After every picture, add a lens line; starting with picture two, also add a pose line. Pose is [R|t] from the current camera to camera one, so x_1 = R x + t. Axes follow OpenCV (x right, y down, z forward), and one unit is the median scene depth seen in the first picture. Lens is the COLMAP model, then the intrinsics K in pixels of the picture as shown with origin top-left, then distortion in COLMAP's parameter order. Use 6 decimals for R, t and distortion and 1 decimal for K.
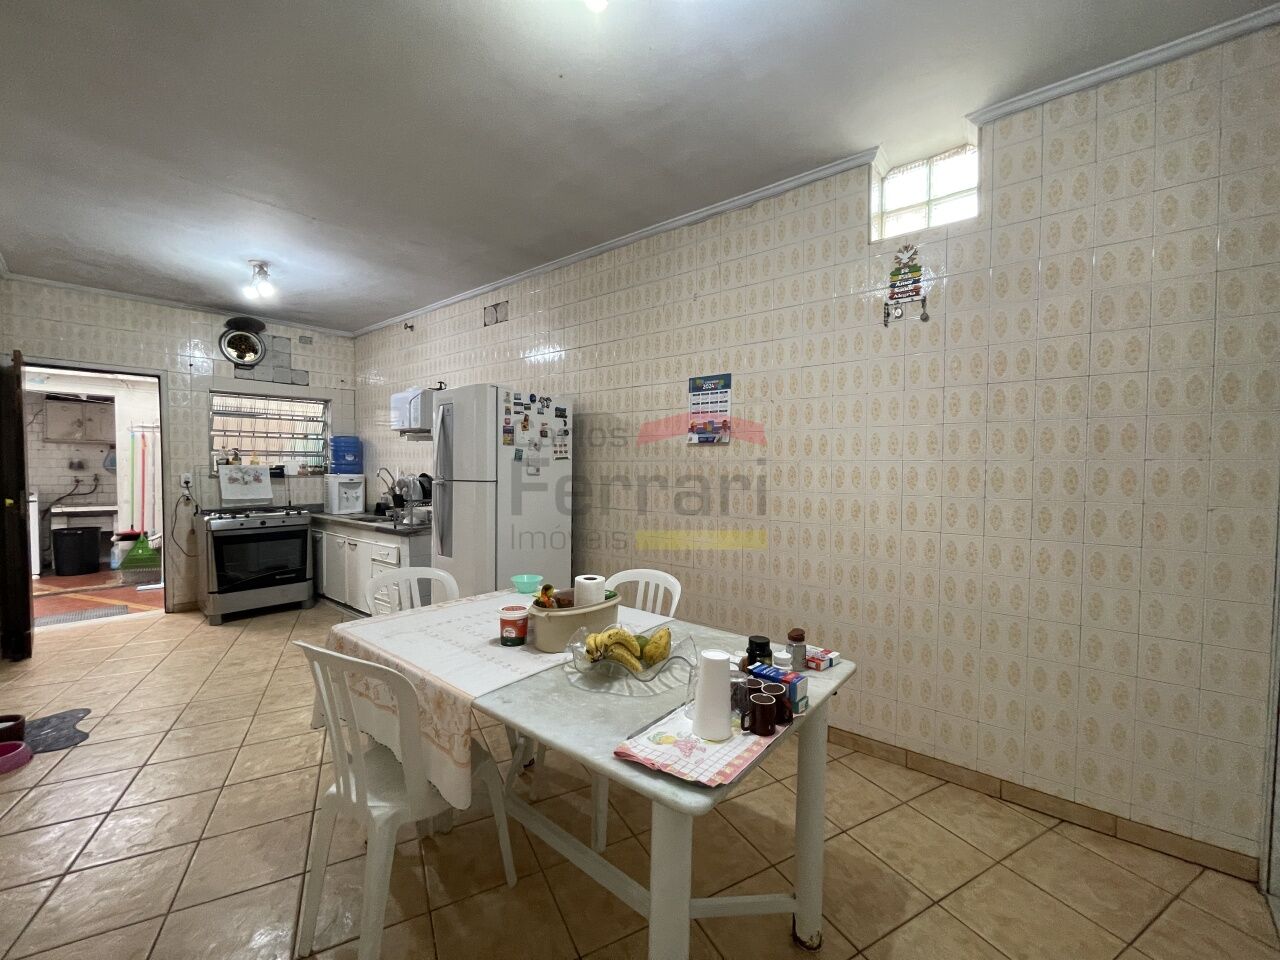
lens RADIAL K [[519.3, 0, 641.4], [0, 519.3, 481.3], [0, 0, 1]] dist [-0.005563, 0.002082]
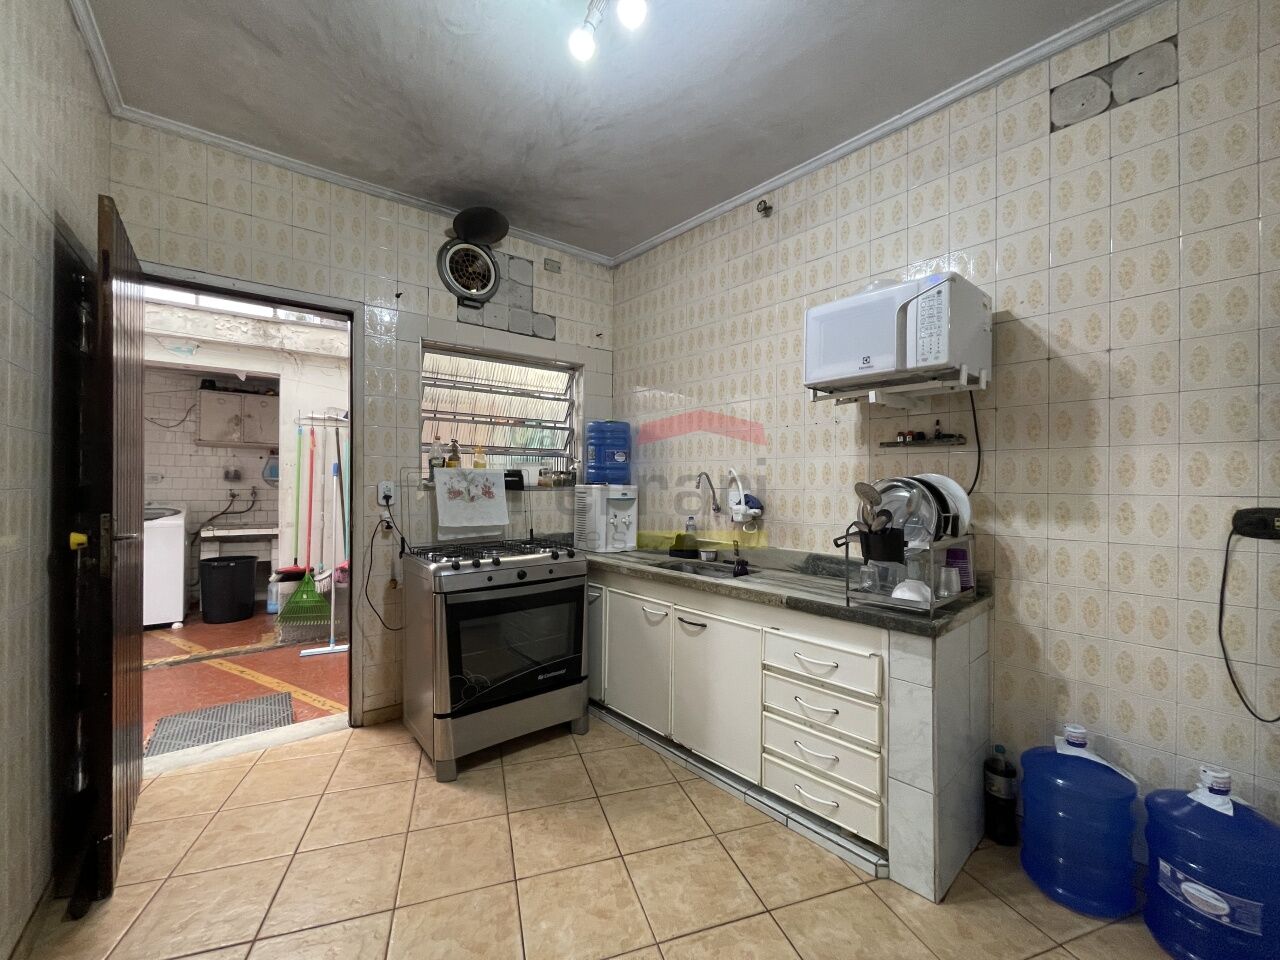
lens RADIAL K [[519.3, 0, 640.5], [0, 519.3, 480.7], [0, 0, 1]] dist [-0.005563, 0.002082]
pose [[0.985153, -0.001782, -0.171672, -0.489560], [-0.004200, 0.999397, -0.034475, 0.002293], [0.171630, 0.034684, 0.984551, 0.468331]]
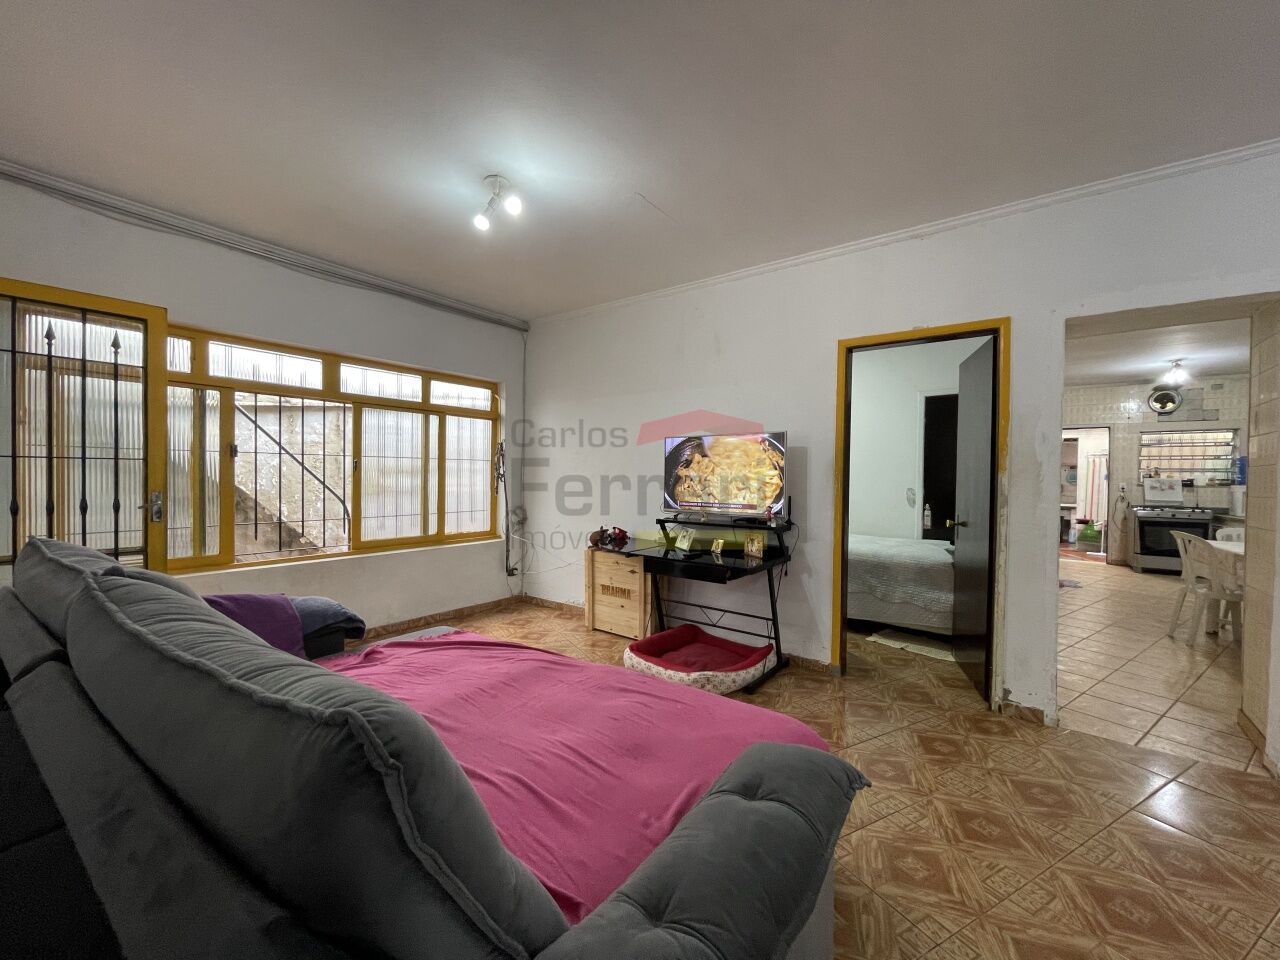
lens RADIAL K [[519.3, 0, 639.3], [0, 519.3, 482.1], [0, 0, 1]] dist [-0.005563, 0.002082]
pose [[0.117256, 0.008842, -0.993062, 0.585553], [-0.040766, 0.999160, 0.004083, 0.037585], [0.992265, 0.040005, 0.117518, -0.730933]]
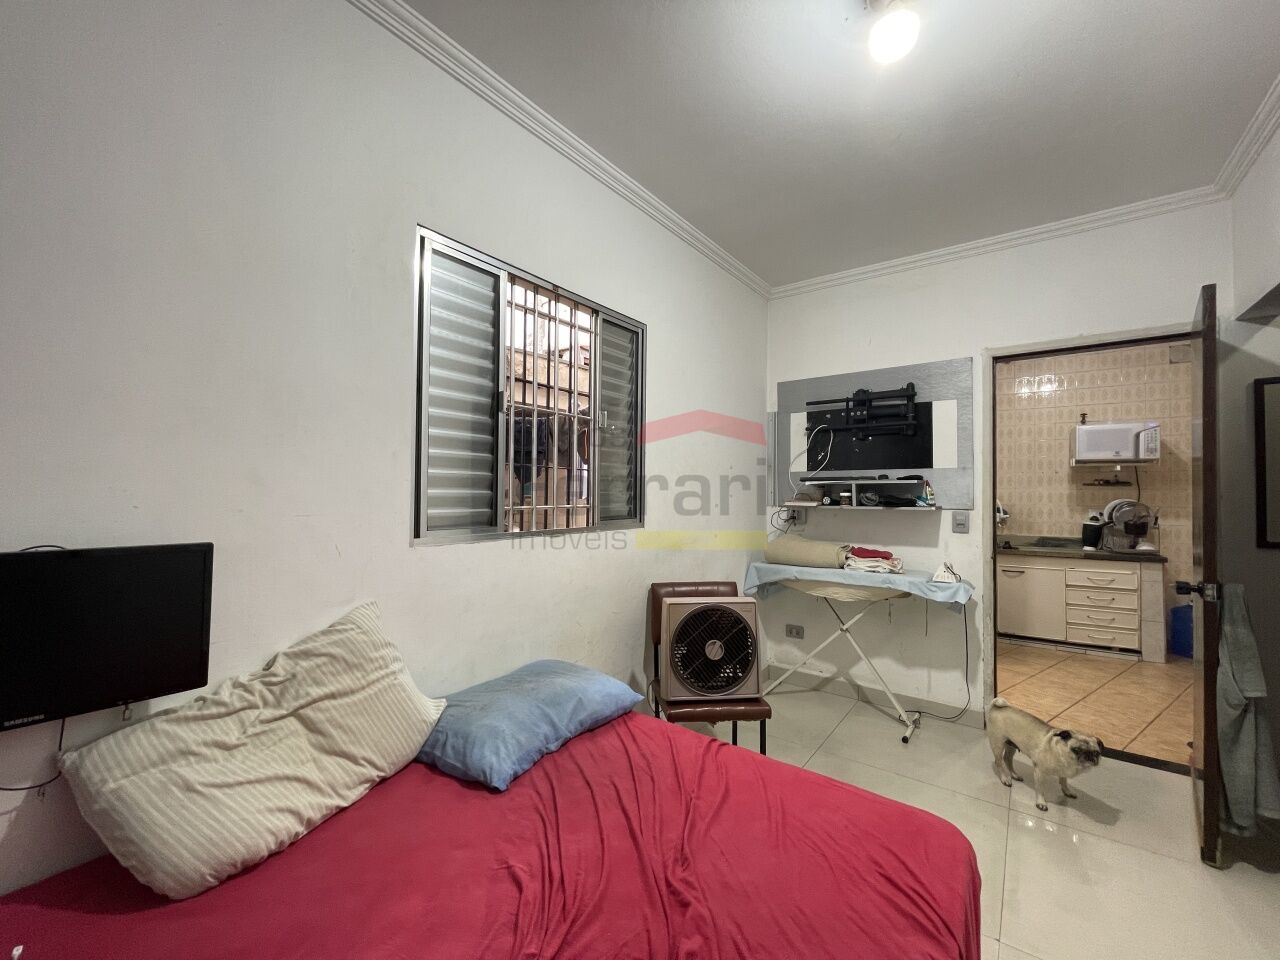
lens RADIAL K [[519.3, 0, 632.7], [0, 519.3, 480.4], [0, 0, 1]] dist [-0.005563, 0.002082]
pose [[0.995361, -0.002758, 0.096174, -1.314480], [0.007046, 0.998994, -0.044279, -0.016329], [-0.095956, 0.044751, 0.994379, 0.052321]]
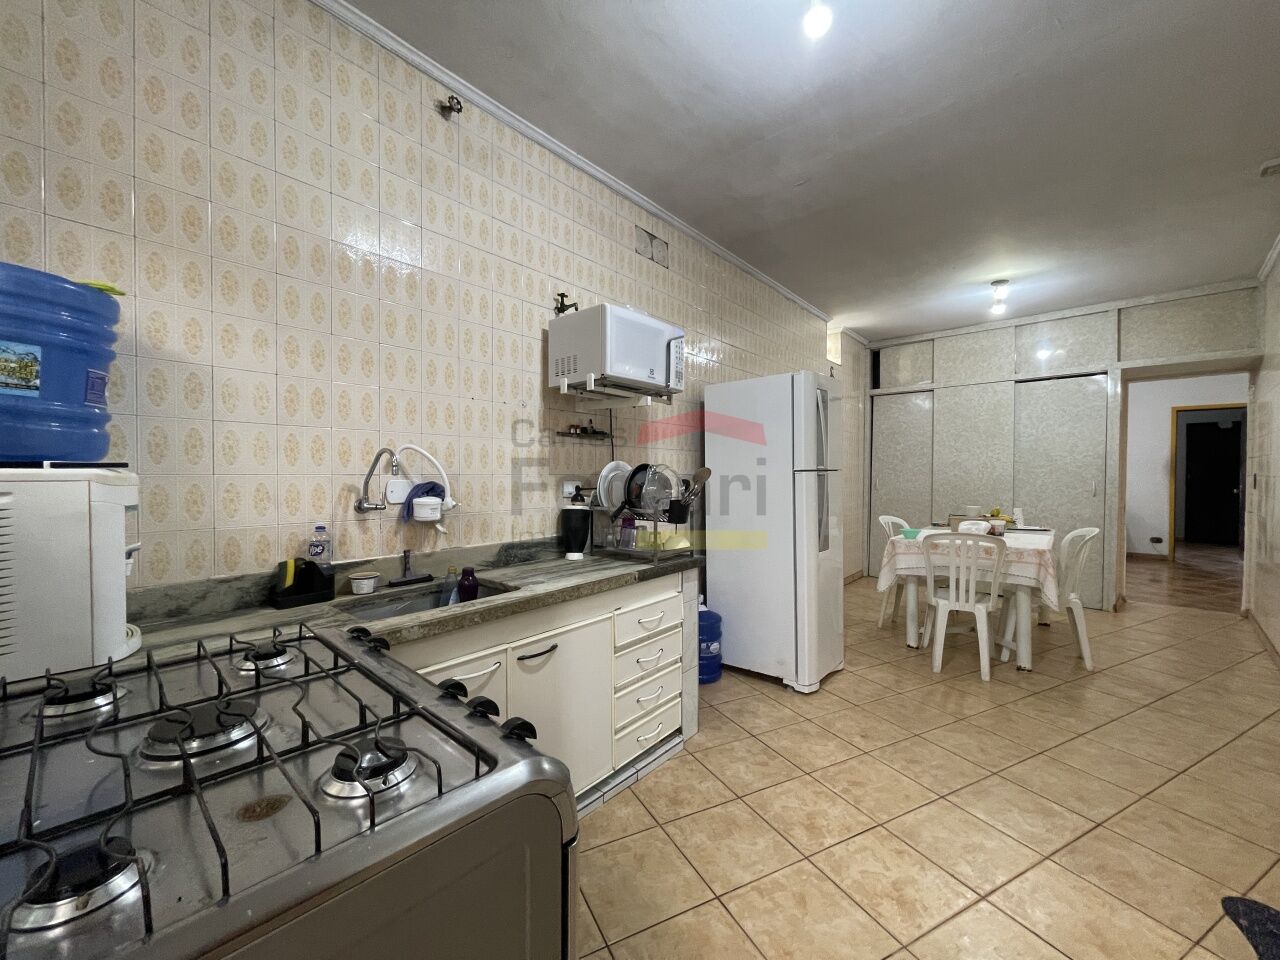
lens RADIAL K [[519.3, 0, 642.1], [0, 519.3, 480.3], [0, 0, 1]] dist [-0.005563, 0.002082]
pose [[0.016061, -0.020937, 0.999652, -0.872637], [0.025813, 0.999456, 0.020519, -0.008183], [-0.999538, 0.025475, 0.016593, 0.864082]]
